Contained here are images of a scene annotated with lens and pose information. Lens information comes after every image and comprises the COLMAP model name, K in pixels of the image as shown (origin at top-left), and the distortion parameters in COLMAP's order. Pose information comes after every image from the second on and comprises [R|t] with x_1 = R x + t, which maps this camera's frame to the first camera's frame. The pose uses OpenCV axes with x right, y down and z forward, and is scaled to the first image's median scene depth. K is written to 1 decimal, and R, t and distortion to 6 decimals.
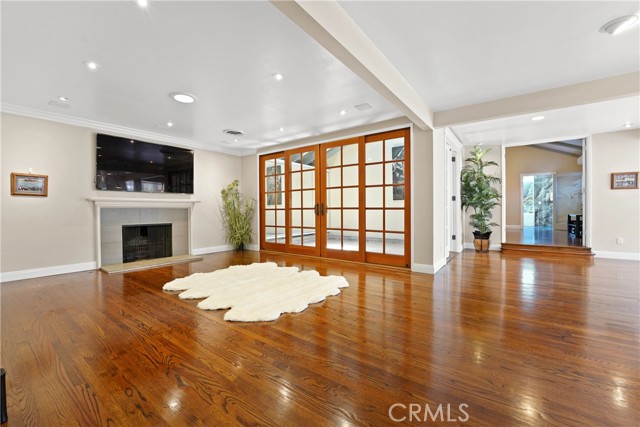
lens RADIAL K [[267.3, 0, 319.0], [0, 267.3, 211.0], [0, 0, 1]] dist [-0.016180, 0.000101]
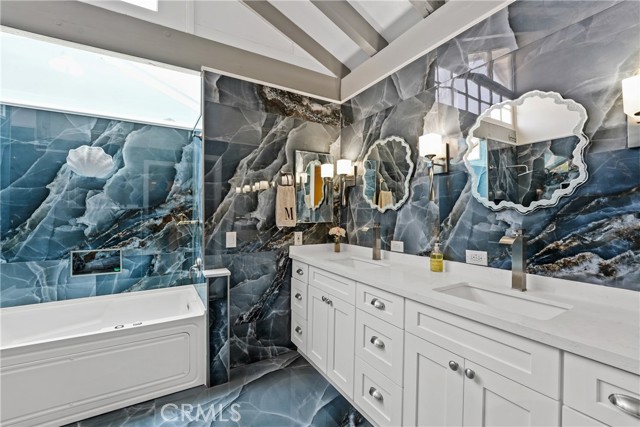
lens RADIAL K [[267.3, 0, 319.0], [0, 267.3, 211.0], [0, 0, 1]] dist [-0.016180, 0.000101]
pose [[0.382304, 0.012547, 0.923951, 0.689632], [0.001732, 0.999896, -0.014295, -0.046998], [-0.924035, 0.007065, 0.382242, 0.875508]]
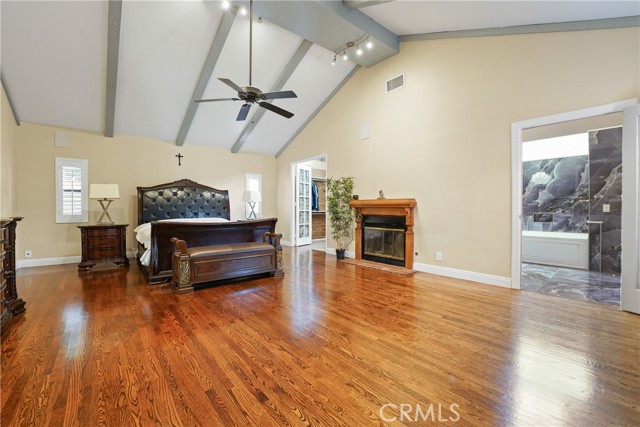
lens RADIAL K [[267.3, 0, 319.0], [0, 267.3, 211.0], [0, 0, 1]] dist [-0.016180, 0.000101]
pose [[0.970060, 0.006219, -0.242784, 0.530516], [-0.005750, 0.999980, 0.002644, -0.024530], [0.242796, -0.001169, 0.970077, 0.540212]]
